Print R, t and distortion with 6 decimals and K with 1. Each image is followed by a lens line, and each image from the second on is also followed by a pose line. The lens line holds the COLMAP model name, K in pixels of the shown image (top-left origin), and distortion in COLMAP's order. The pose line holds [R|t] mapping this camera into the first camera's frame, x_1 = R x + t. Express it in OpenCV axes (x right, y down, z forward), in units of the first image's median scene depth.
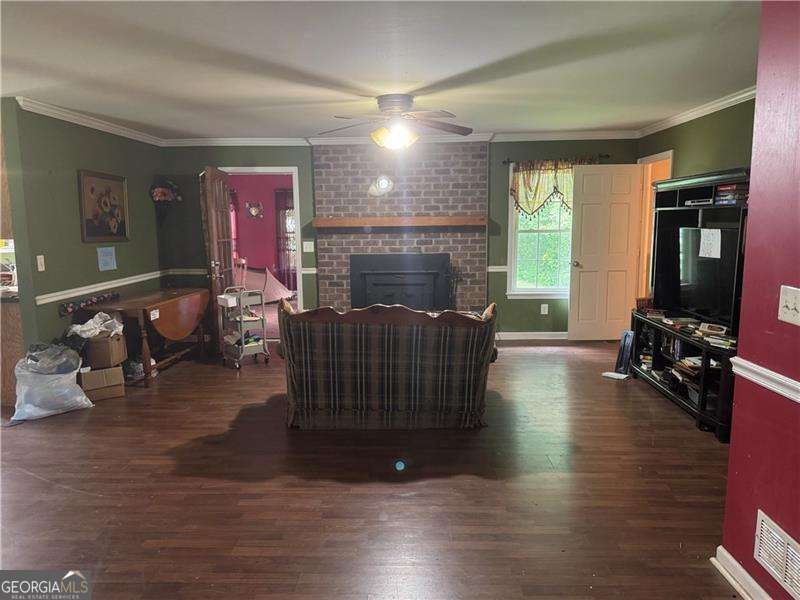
lens RADIAL K [[554.8, 0, 400.3], [0, 554.8, 302.9], [0, 0, 1]] dist [0.039959, -0.067894]
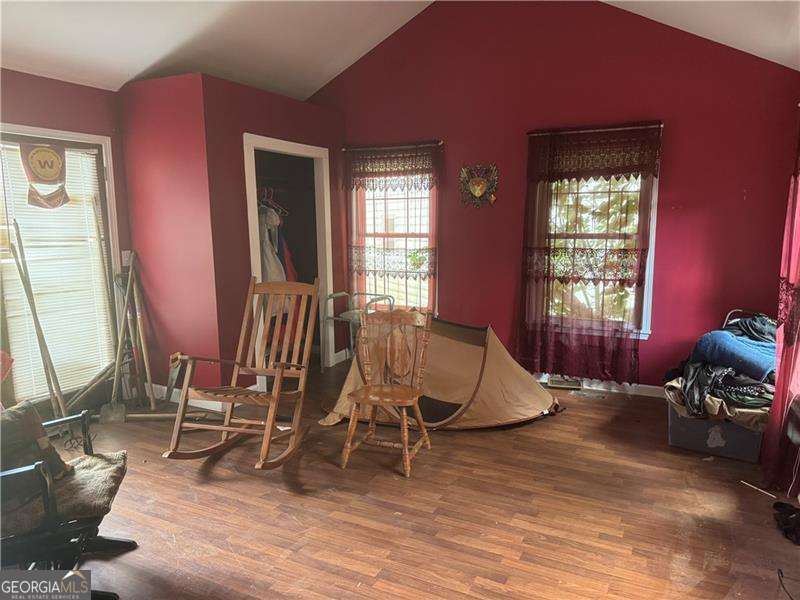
lens RADIAL K [[554.8, 0, 400.3], [0, 554.8, 302.9], [0, 0, 1]] dist [0.039959, -0.067894]
pose [[0.905288, 0.071598, -0.418720, -0.125956], [-0.071949, 0.997296, 0.014974, -0.074574], [0.418660, 0.016571, 0.907992, 0.572841]]
